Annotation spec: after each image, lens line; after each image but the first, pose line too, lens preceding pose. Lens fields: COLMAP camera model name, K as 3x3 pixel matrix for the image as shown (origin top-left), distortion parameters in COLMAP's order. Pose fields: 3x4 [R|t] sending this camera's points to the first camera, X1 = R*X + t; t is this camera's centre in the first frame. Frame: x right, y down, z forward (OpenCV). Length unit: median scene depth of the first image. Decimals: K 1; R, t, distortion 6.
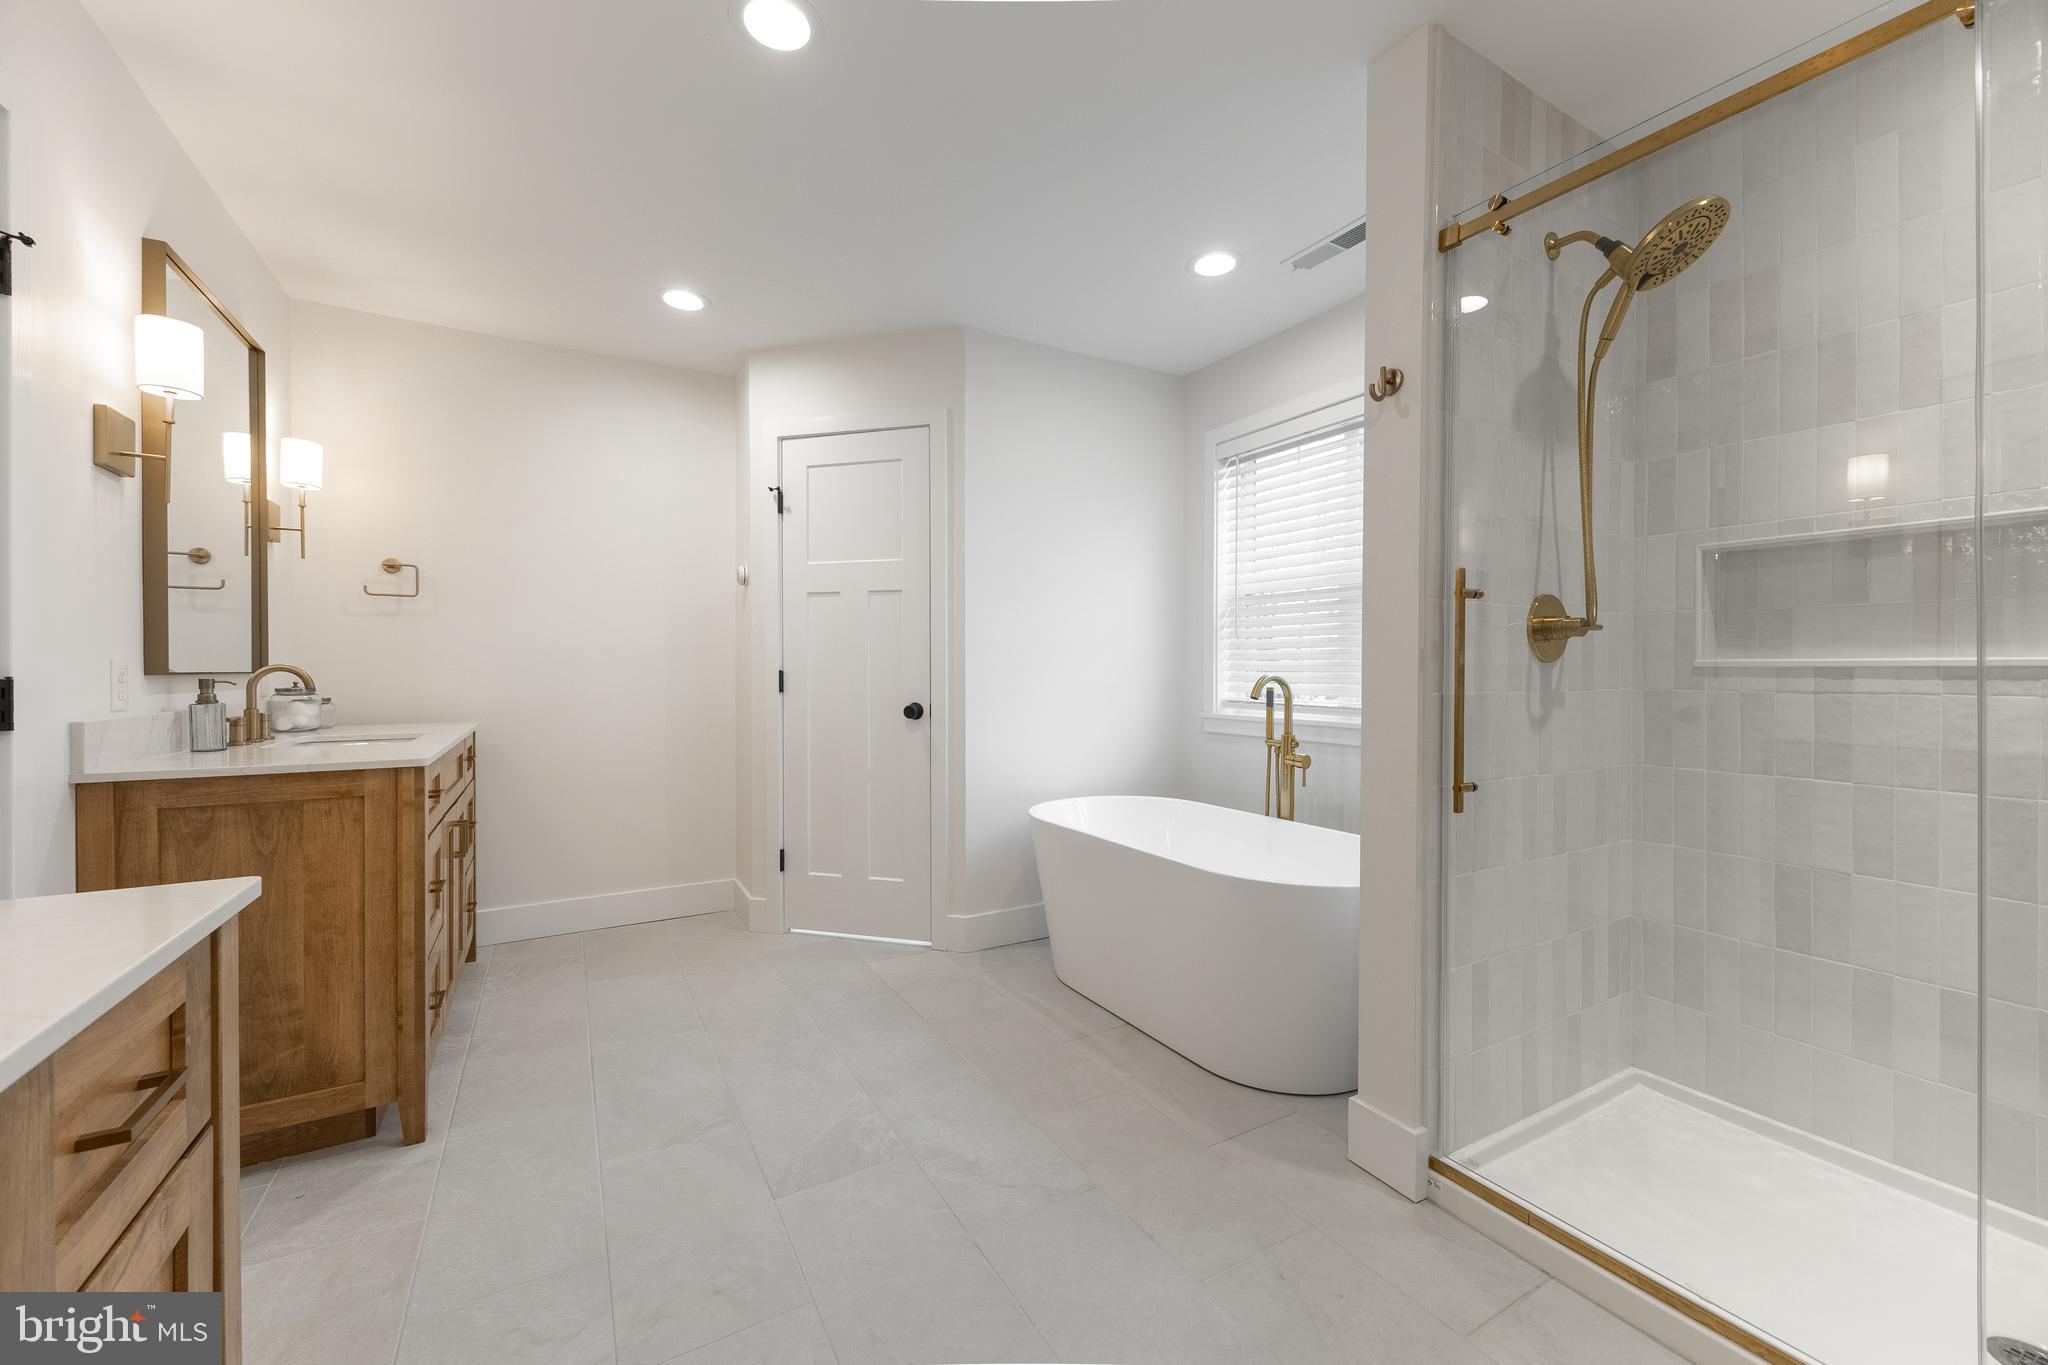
lens RADIAL K [[827.9, 0, 1027.2], [0, 827.9, 672.9], [0, 0, 1]] dist [-0.002725, -0.000103]
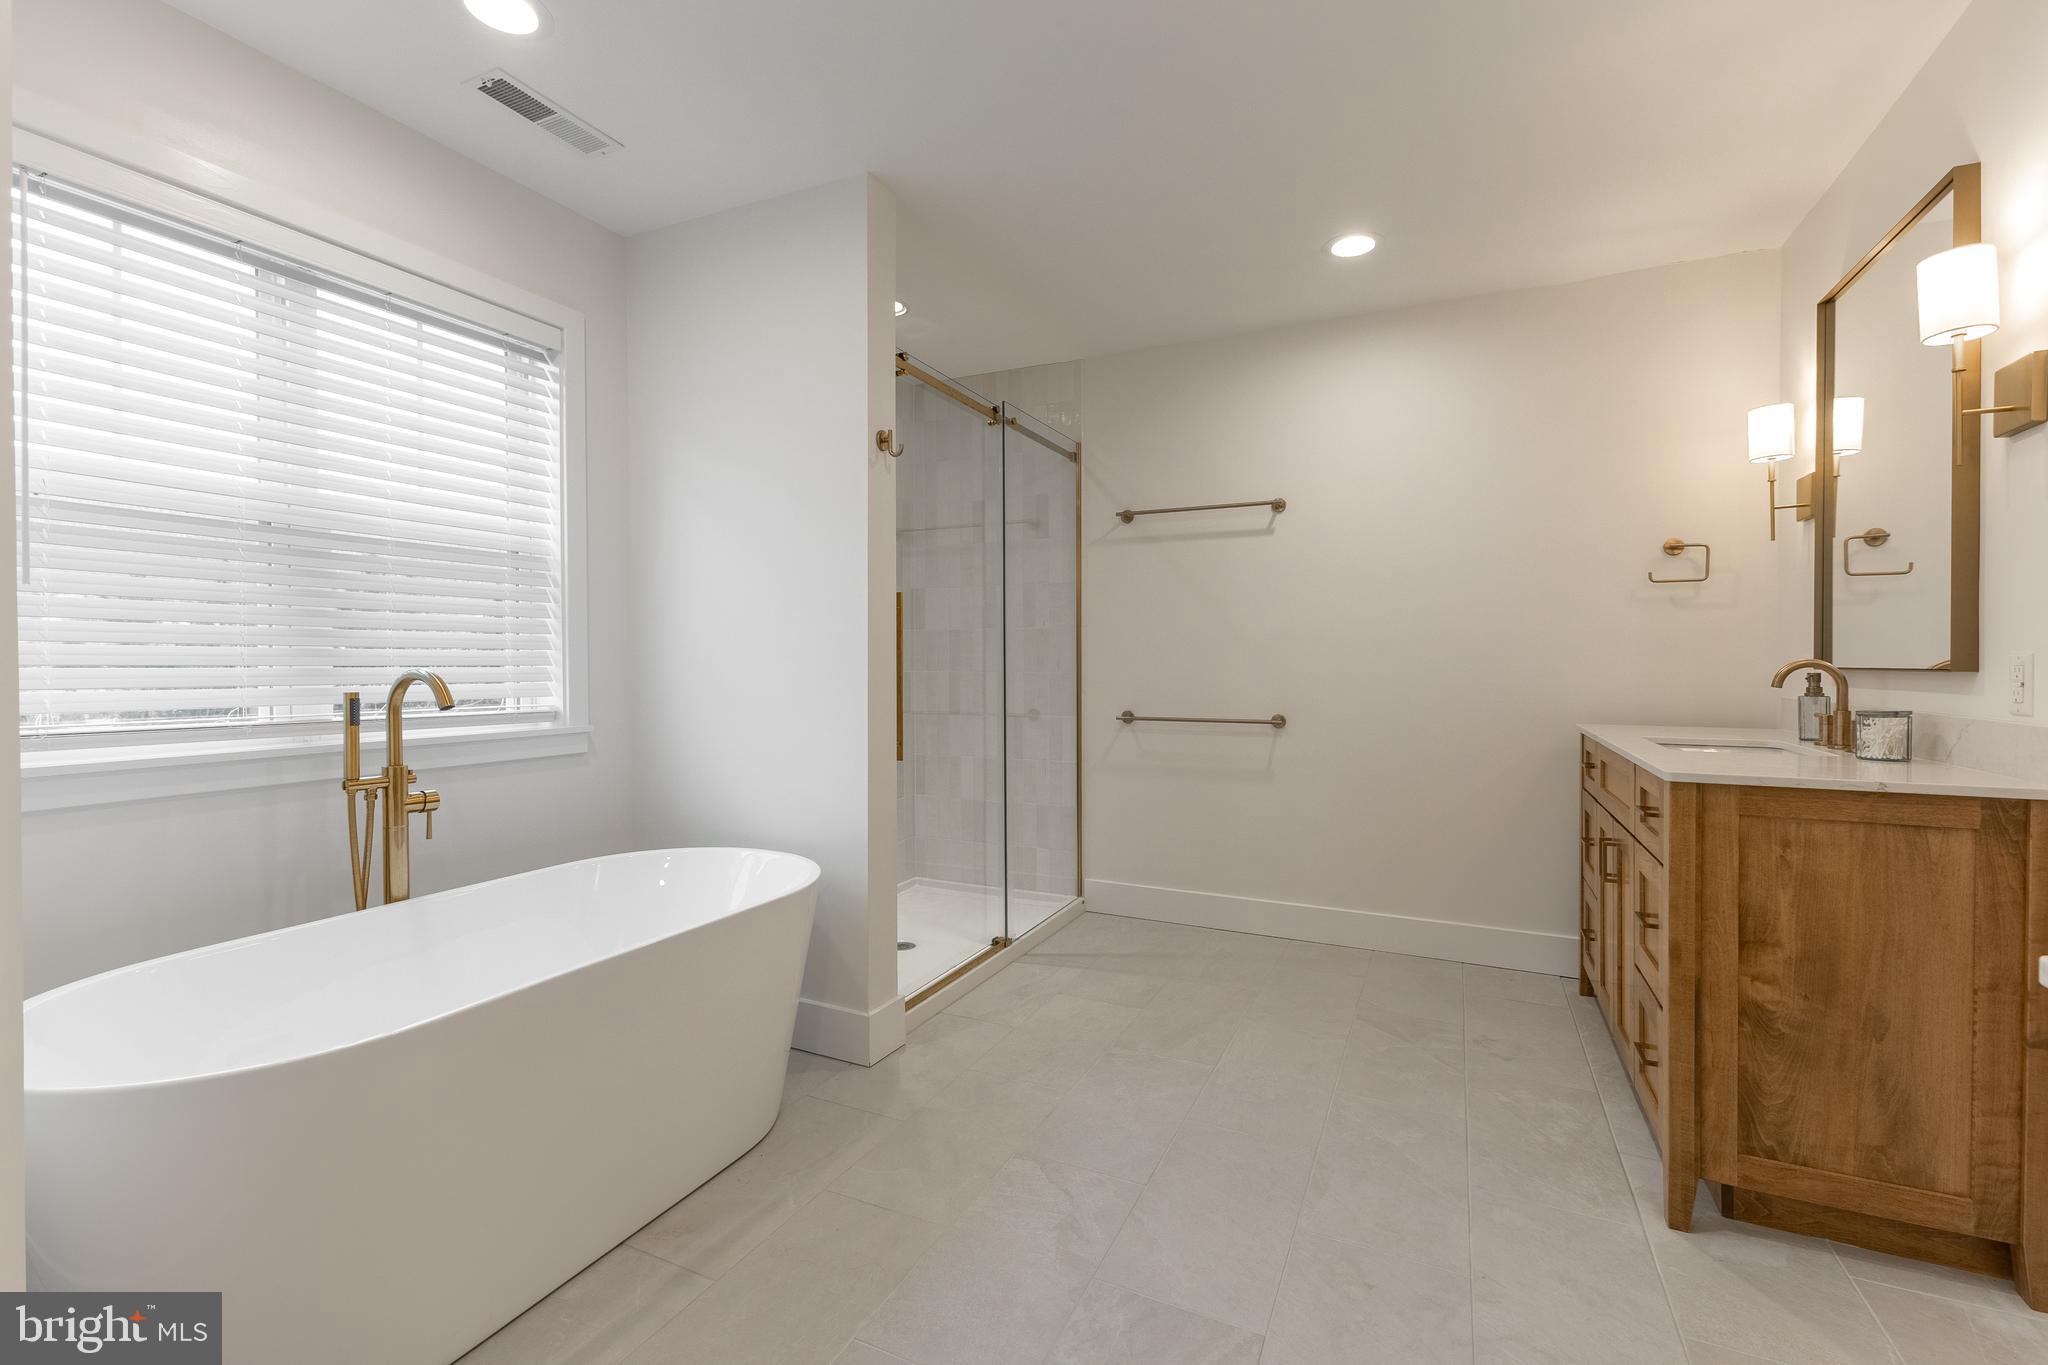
lens RADIAL K [[886.1, 0, 1033.2], [0, 886.1, 671.0], [0, 0, 1]] dist [-0.000140, 0.000011]
pose [[-0.579601, -0.013989, 0.814780, -0.518137], [-0.000673, 0.999861, 0.016688, -0.009427], [-0.814900, 0.009124, -0.579530, 1.003894]]
